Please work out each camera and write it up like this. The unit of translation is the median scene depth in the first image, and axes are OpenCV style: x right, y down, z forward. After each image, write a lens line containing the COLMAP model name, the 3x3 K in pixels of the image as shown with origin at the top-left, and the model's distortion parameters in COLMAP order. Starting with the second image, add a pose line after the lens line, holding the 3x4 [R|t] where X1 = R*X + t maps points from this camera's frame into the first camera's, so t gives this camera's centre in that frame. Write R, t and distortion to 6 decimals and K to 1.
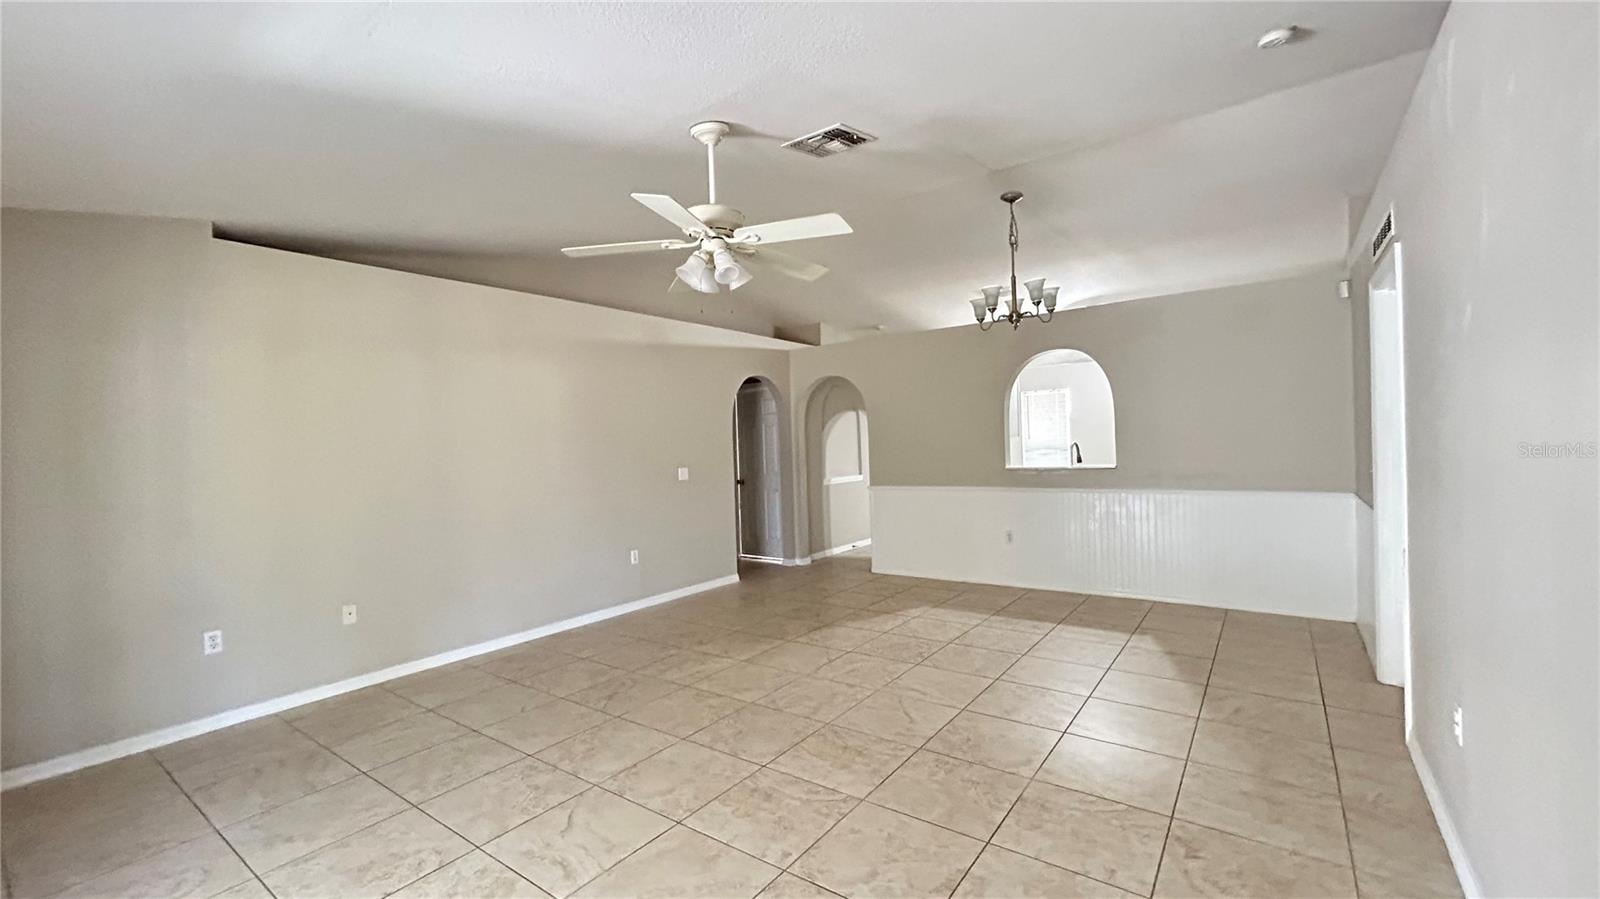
lens RADIAL K [[649.7, 0, 800.0], [0, 649.7, 449.5], [0, 0, 1]] dist [0.003121, 0.000303]
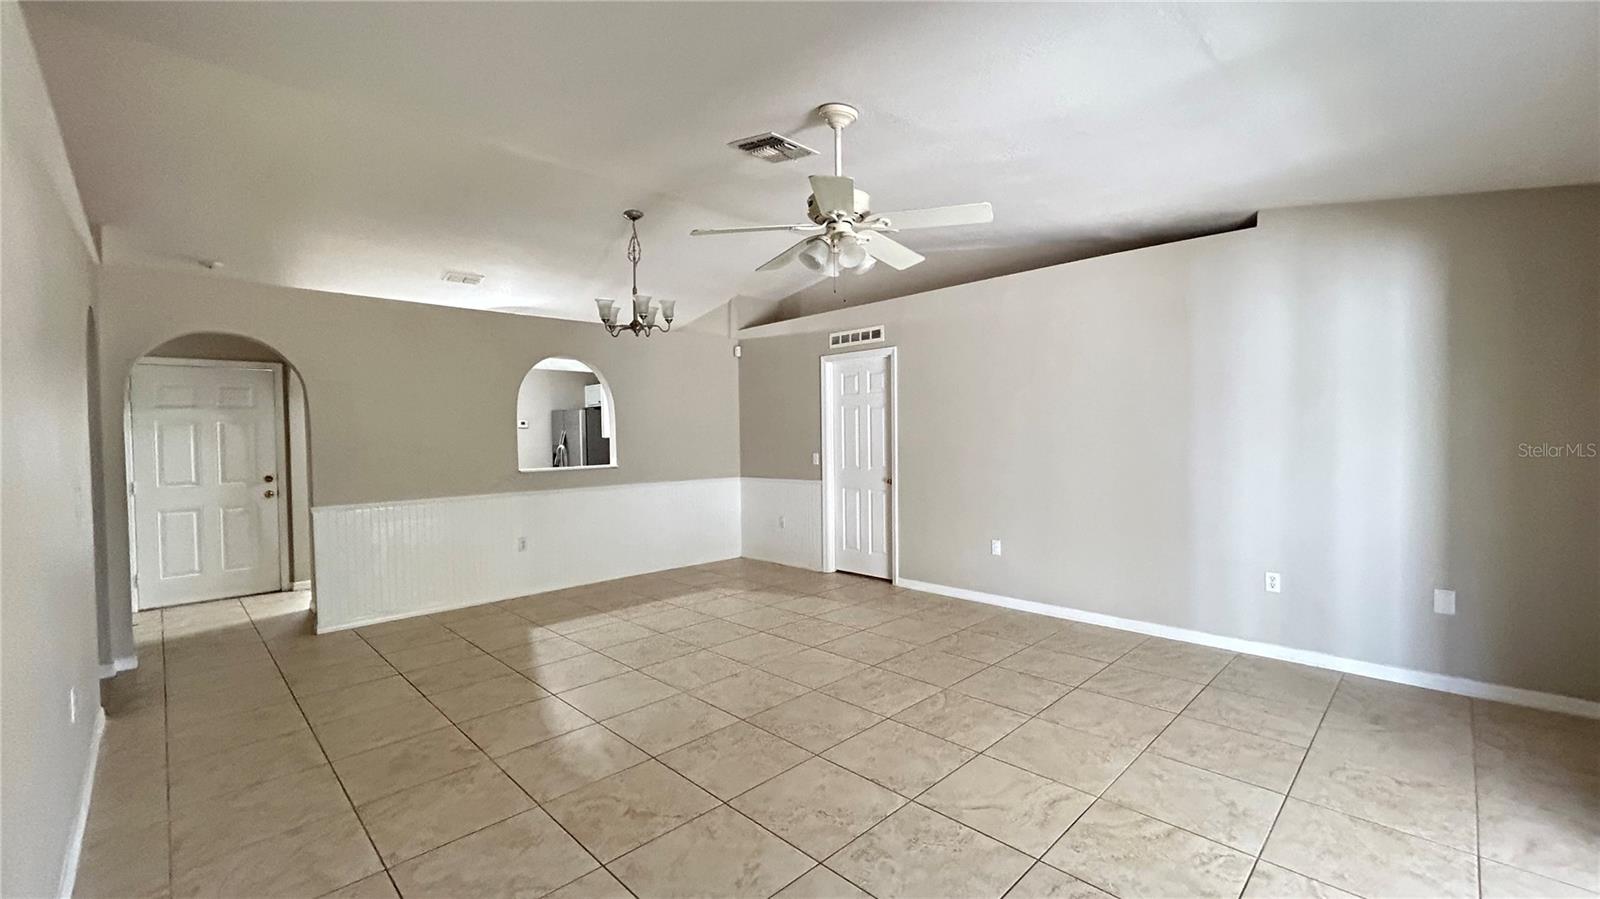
lens RADIAL K [[649.7, 0, 800.0], [0, 649.7, 449.5], [0, 0, 1]] dist [0.003121, 0.000303]
pose [[0.159680, 0.012740, 0.987087, -0.827409], [0.018477, 0.999703, -0.015892, 0.028185], [-0.986996, 0.020776, 0.159397, 0.670368]]
